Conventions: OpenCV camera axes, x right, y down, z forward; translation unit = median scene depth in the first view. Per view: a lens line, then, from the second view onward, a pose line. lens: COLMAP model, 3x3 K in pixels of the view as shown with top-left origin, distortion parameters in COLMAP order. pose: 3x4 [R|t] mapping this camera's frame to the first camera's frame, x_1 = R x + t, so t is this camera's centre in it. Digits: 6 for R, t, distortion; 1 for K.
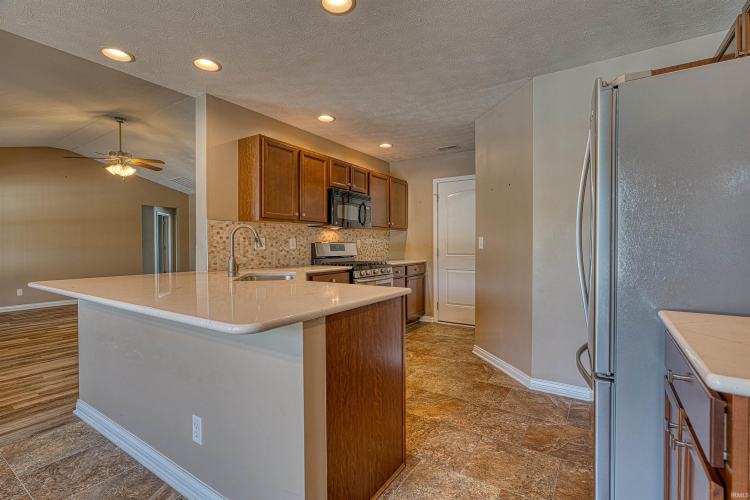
lens RADIAL K [[347.8, 0, 375.0], [0, 347.8, 250.0], [0, 0, 1]] dist [-0.001119, 0.000520]
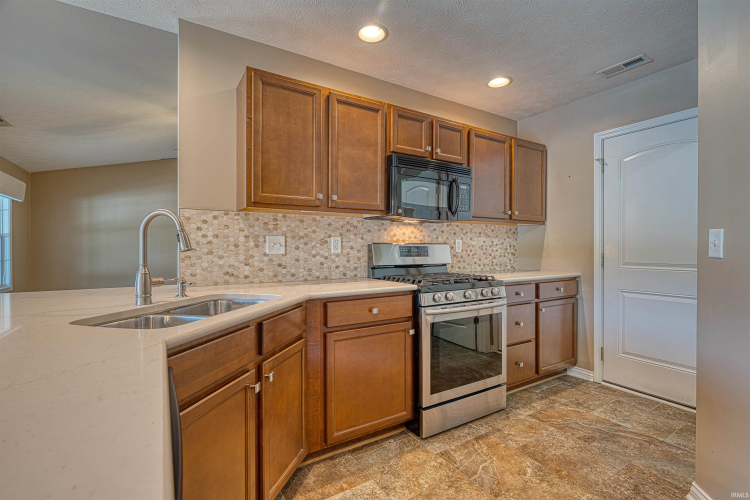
lens RADIAL K [[347.8, 0, 375.0], [0, 347.8, 250.0], [0, 0, 1]] dist [-0.001119, 0.000520]
pose [[0.909582, 0.004832, -0.415497, 0.097335], [-0.007507, 0.999960, -0.004806, -0.006092], [0.415457, 0.007490, 0.909582, 0.409389]]
